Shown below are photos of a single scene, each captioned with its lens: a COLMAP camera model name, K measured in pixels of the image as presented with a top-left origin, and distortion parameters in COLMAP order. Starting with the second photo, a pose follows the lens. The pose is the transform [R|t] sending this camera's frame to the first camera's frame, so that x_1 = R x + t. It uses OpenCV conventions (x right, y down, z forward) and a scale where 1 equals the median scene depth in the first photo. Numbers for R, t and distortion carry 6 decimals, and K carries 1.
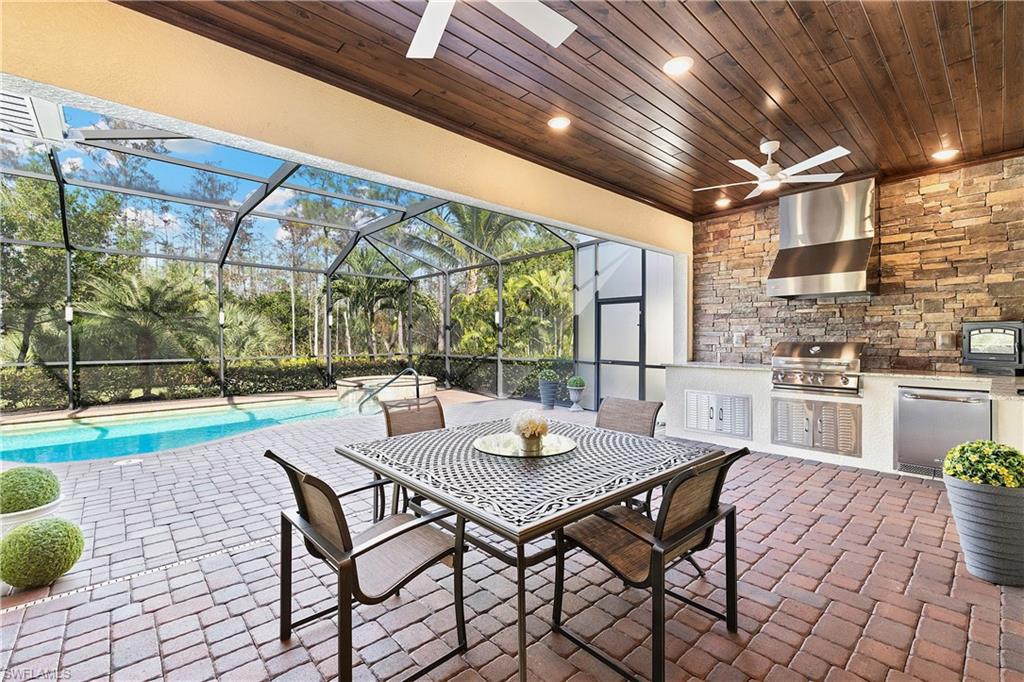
lens RADIAL K [[446.7, 0, 490.7], [0, 446.7, 340.8], [0, 0, 1]] dist [0.000183, -0.000239]
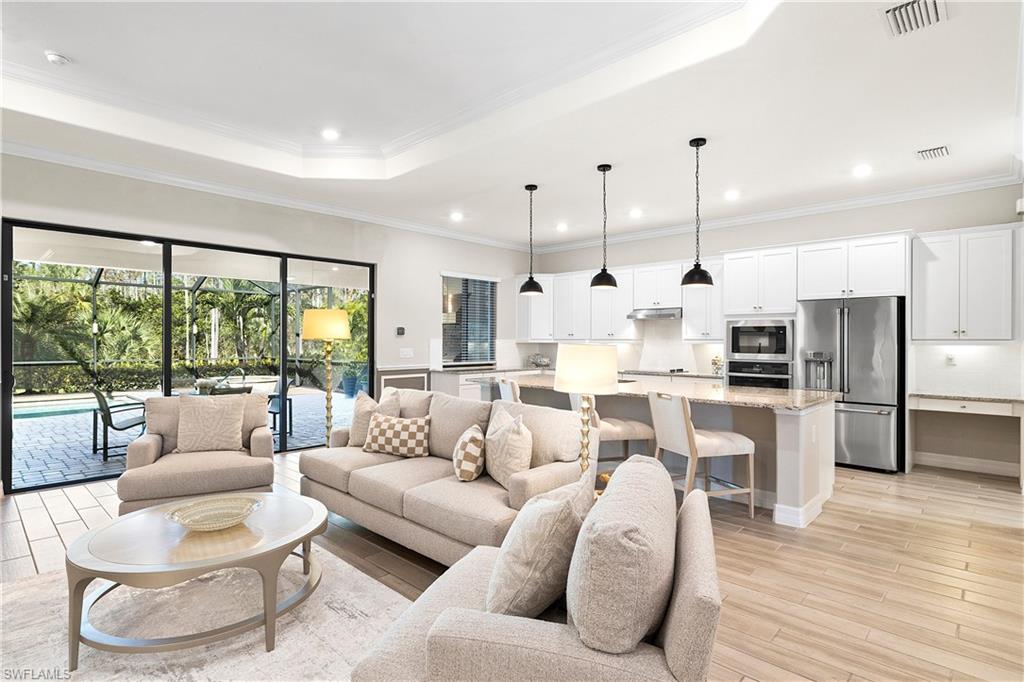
lens RADIAL K [[531.7, 0, 522.8], [0, 531.7, 340.4], [0, 0, 1]] dist [-0.003728, 0.001857]
pose [[0.994244, 0.005136, 0.107014, 0.328920], [-0.004639, 0.999977, -0.004897, -0.012000], [-0.107037, 0.004372, 0.994245, -0.463449]]
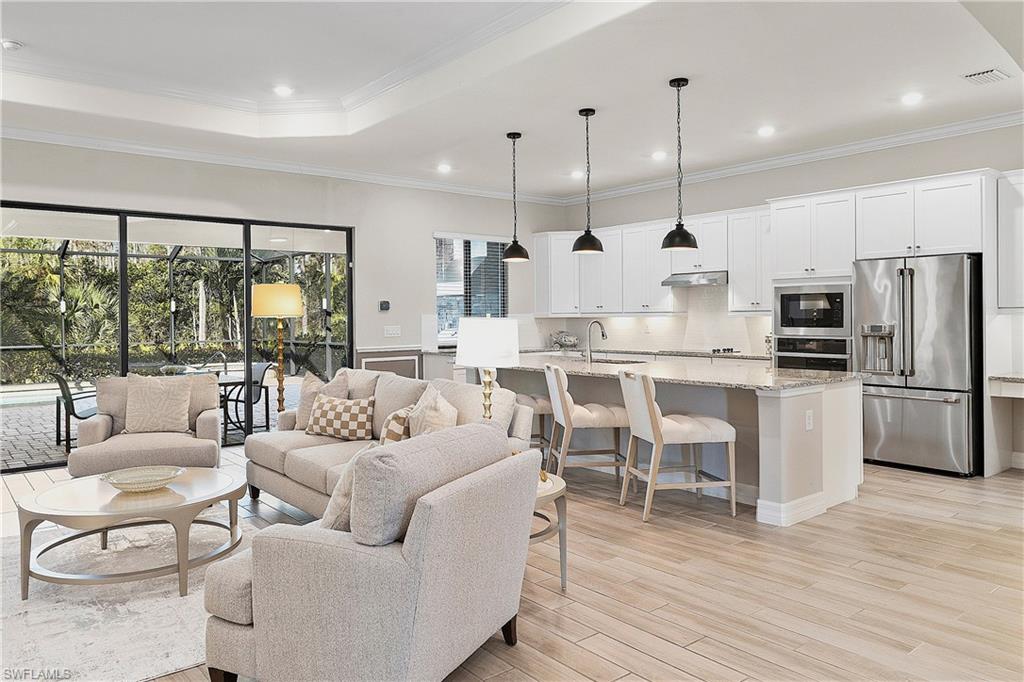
lens RADIAL K [[741.2, 0, 511.7], [0, 741.2, 317.6], [0, 0, 1]] dist [0.001815, -0.011231]
pose [[0.999422, -0.006919, -0.033293, 0.395363], [0.006848, 0.999974, -0.002232, -0.011008], [0.033308, 0.002003, 0.999443, -0.547847]]
